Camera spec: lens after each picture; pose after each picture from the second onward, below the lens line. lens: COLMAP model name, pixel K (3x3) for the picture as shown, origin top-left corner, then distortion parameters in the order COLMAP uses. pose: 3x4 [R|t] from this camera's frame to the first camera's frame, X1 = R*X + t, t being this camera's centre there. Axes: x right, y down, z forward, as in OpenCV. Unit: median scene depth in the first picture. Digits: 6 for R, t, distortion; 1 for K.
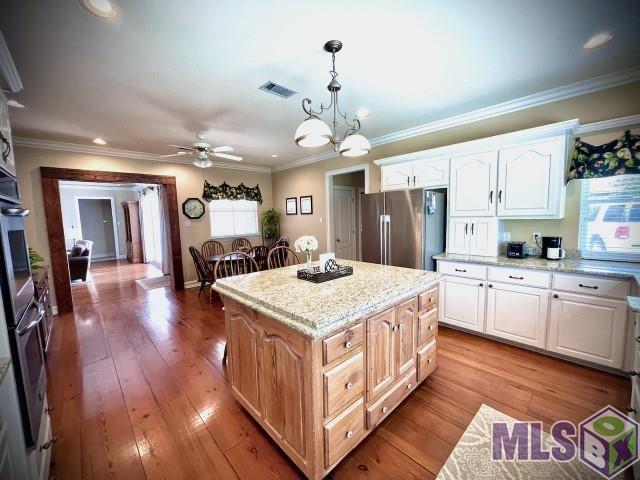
lens RADIAL K [[257.7, 0, 318.6], [0, 257.7, 241.1], [0, 0, 1]] dist [0.000306, 0.000091]
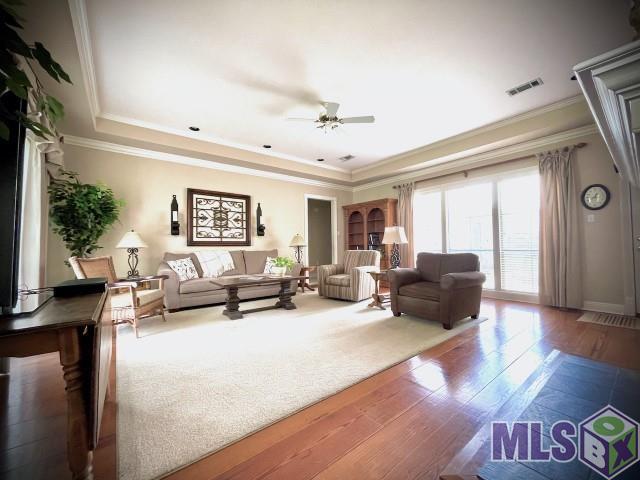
lens RADIAL K [[257.7, 0, 318.6], [0, 257.7, 241.1], [0, 0, 1]] dist [0.000306, 0.000091]
pose [[0.996606, 0.013244, -0.081245, -1.373468], [-0.022725, 0.992883, -0.116908, 0.075400], [0.079119, 0.118357, 0.989814, 0.469894]]
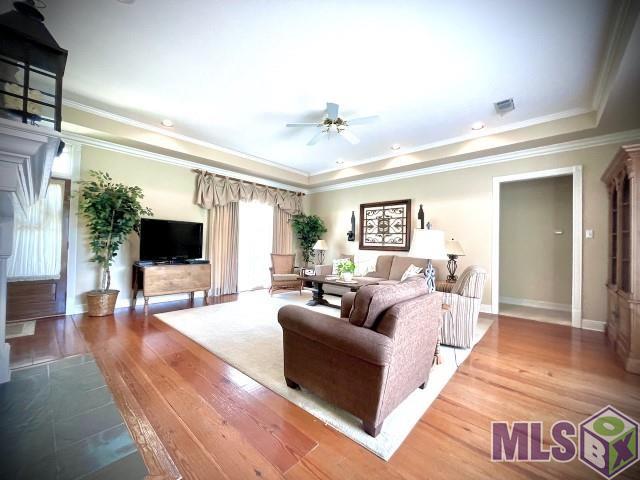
lens RADIAL K [[257.7, 0, 318.6], [0, 257.7, 241.1], [0, 0, 1]] dist [0.000306, 0.000091]
pose [[0.080375, 0.014632, -0.996657, -0.771671], [-0.122967, 0.992400, 0.004653, -0.021211], [0.989151, 0.122182, 0.081564, 1.038883]]
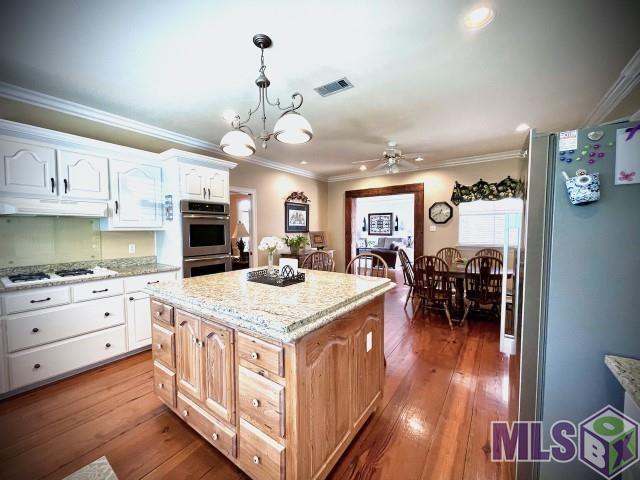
lens RADIAL K [[257.7, 0, 318.6], [0, 257.7, 241.1], [0, 0, 1]] dist [0.000306, 0.000091]
pose [[0.202875, 0.070907, -0.976634, 0.373162], [-0.095931, 0.994016, 0.052241, -0.027862], [0.974494, 0.083091, 0.208463, 0.363134]]
